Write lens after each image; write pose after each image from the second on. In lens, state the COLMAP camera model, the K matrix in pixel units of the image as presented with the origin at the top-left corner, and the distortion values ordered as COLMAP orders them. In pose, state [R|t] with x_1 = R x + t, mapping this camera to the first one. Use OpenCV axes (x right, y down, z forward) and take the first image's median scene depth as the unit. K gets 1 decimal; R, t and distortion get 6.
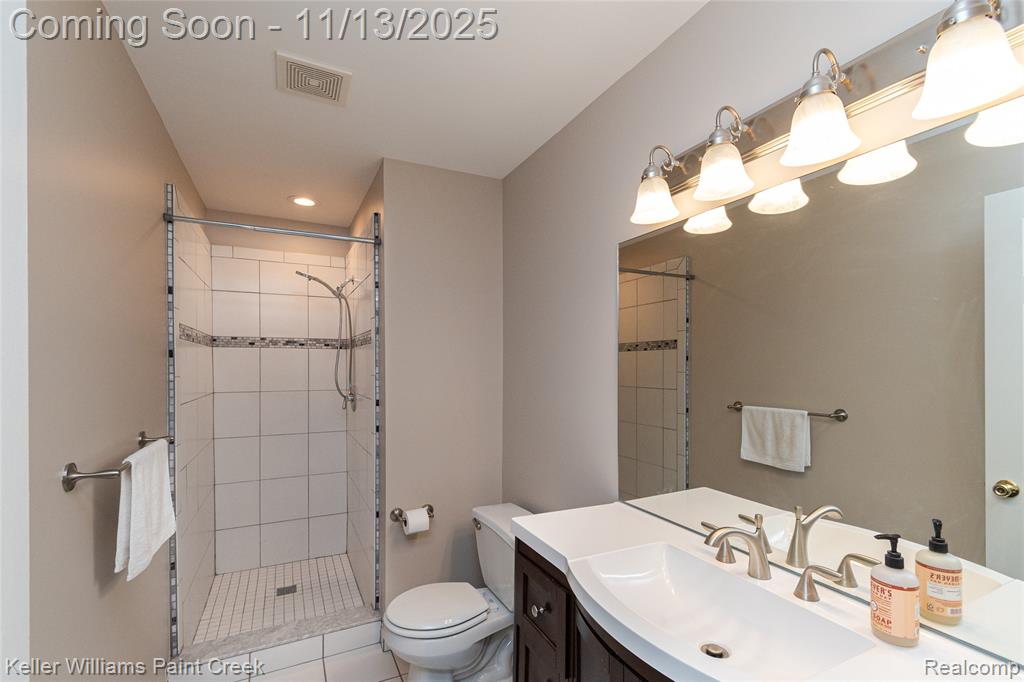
lens RADIAL K [[465.3, 0, 519.8], [0, 465.3, 368.2], [0, 0, 1]] dist [0.008991, -0.002436]
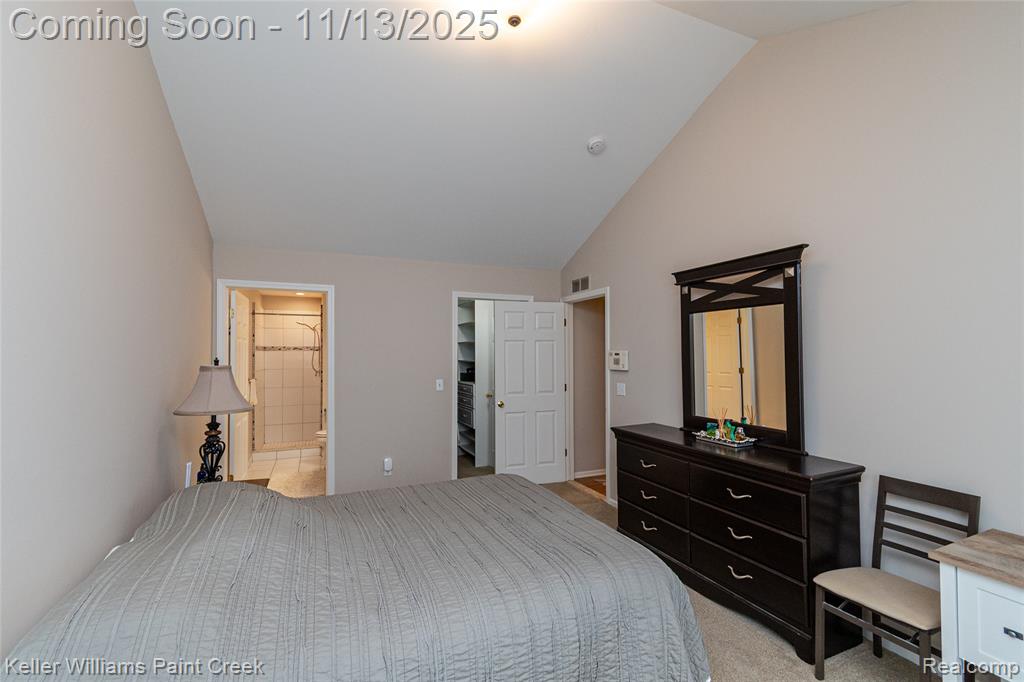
lens RADIAL K [[465.3, 0, 516.8], [0, 465.3, 345.8], [0, 0, 1]] dist [0.008991, -0.002436]
pose [[0.997578, -0.004102, -0.069439, 0.830738], [0.002456, 0.999715, -0.023764, -0.009788], [0.069517, 0.023536, 0.997303, -1.345073]]
